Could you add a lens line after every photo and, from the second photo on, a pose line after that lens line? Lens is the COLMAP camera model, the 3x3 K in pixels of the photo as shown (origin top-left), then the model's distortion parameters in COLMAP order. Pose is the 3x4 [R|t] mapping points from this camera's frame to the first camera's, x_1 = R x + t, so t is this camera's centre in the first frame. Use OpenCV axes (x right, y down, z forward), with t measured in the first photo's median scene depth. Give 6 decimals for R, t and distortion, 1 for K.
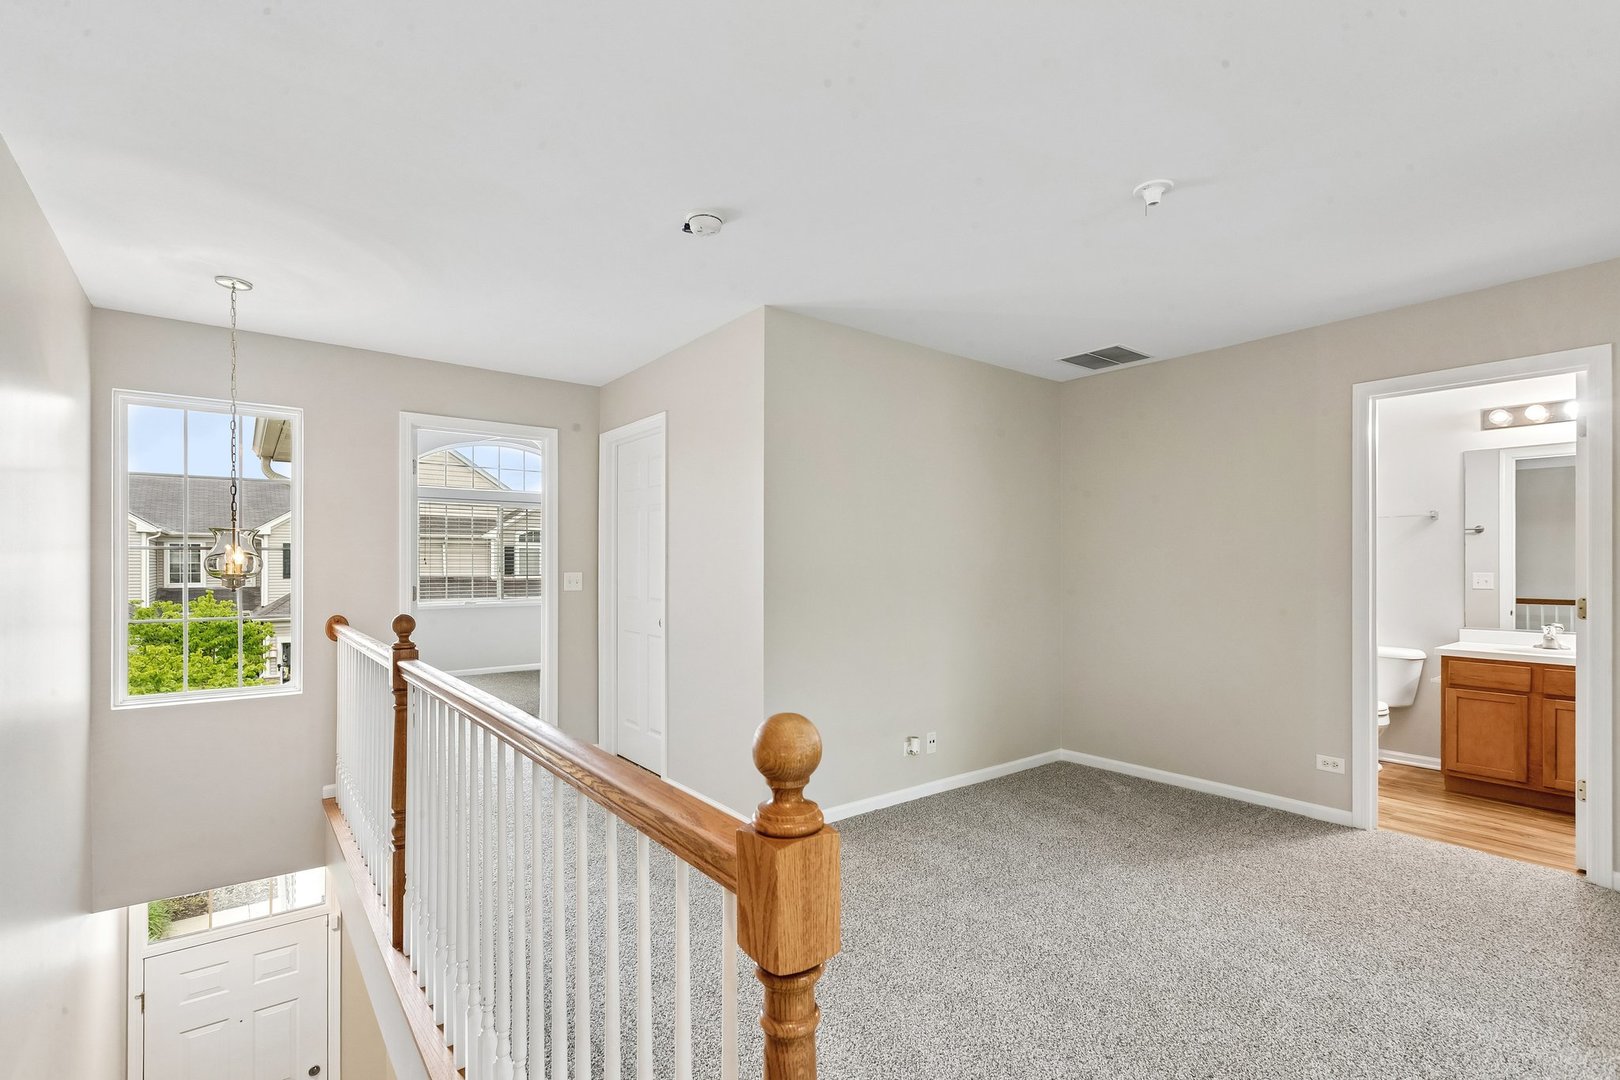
lens RADIAL K [[735.3, 0, 808.7], [0, 735.3, 548.3], [0, 0, 1]] dist [0.031931, 0.000494]
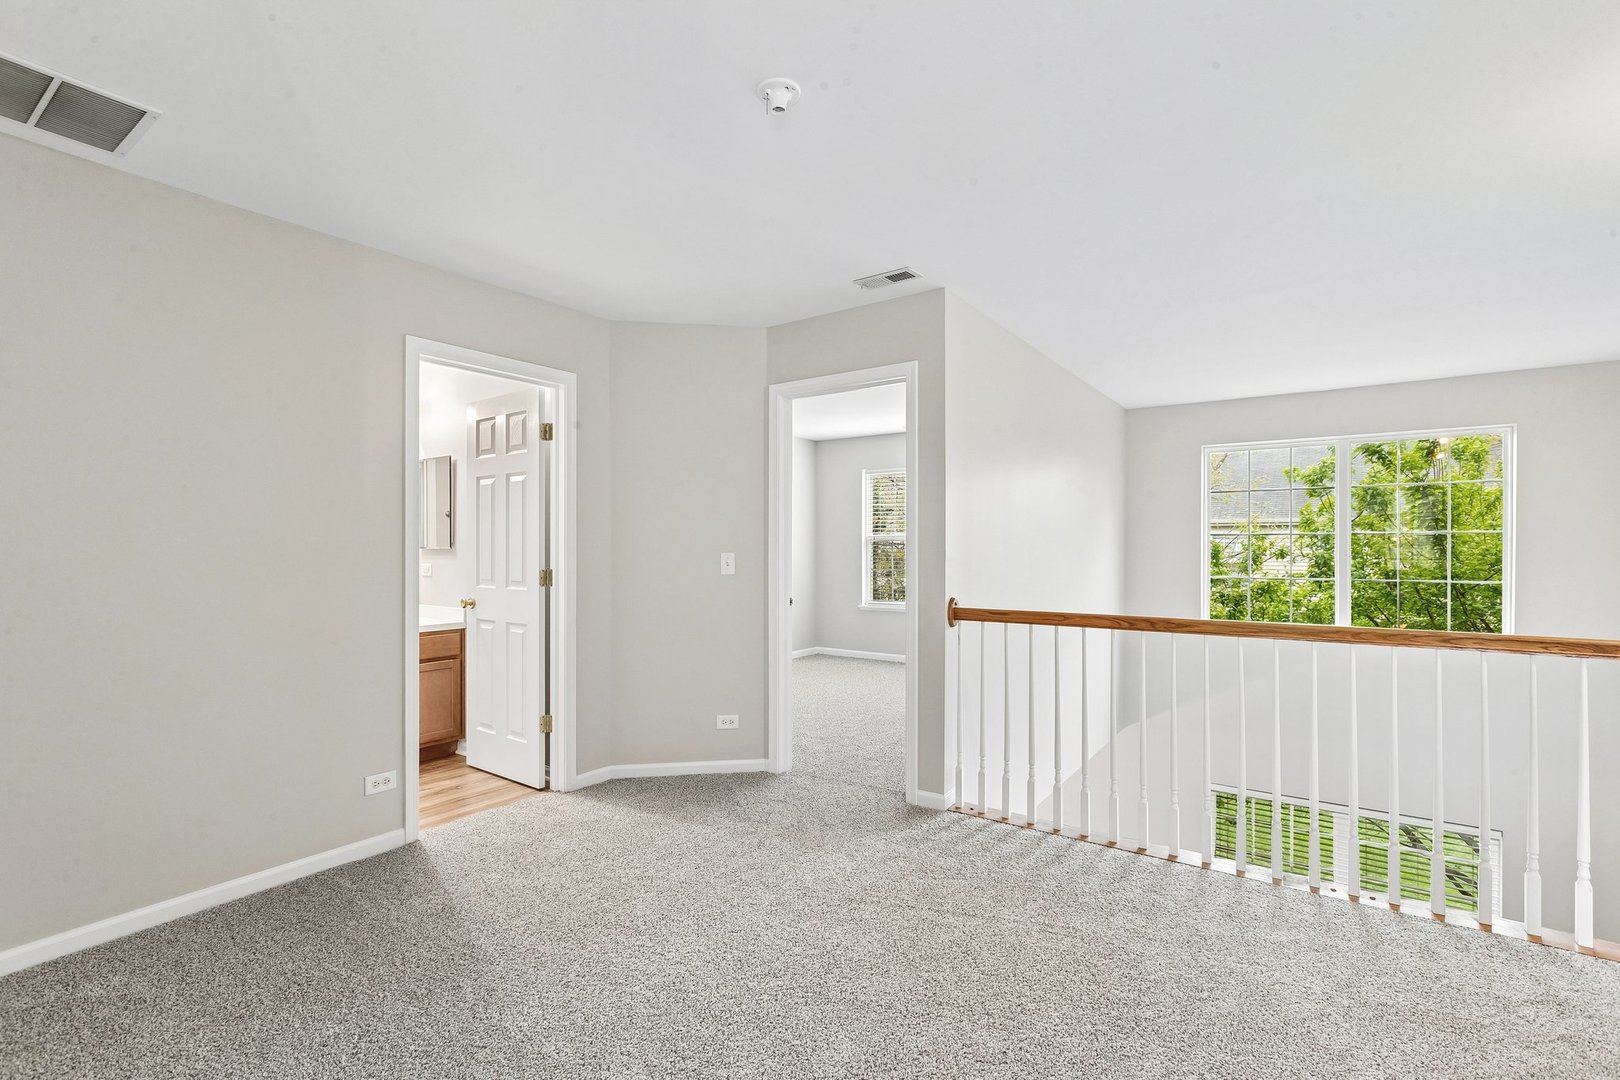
lens RADIAL K [[735.3, 0, 812.4], [0, 735.3, 549.6], [0, 0, 1]] dist [0.031931, 0.000494]
pose [[-0.269977, -0.003157, 0.962862, -0.229338], [-0.025492, 0.999668, -0.003870, 0.021304], [-0.962529, -0.025591, -0.269968, 0.777350]]
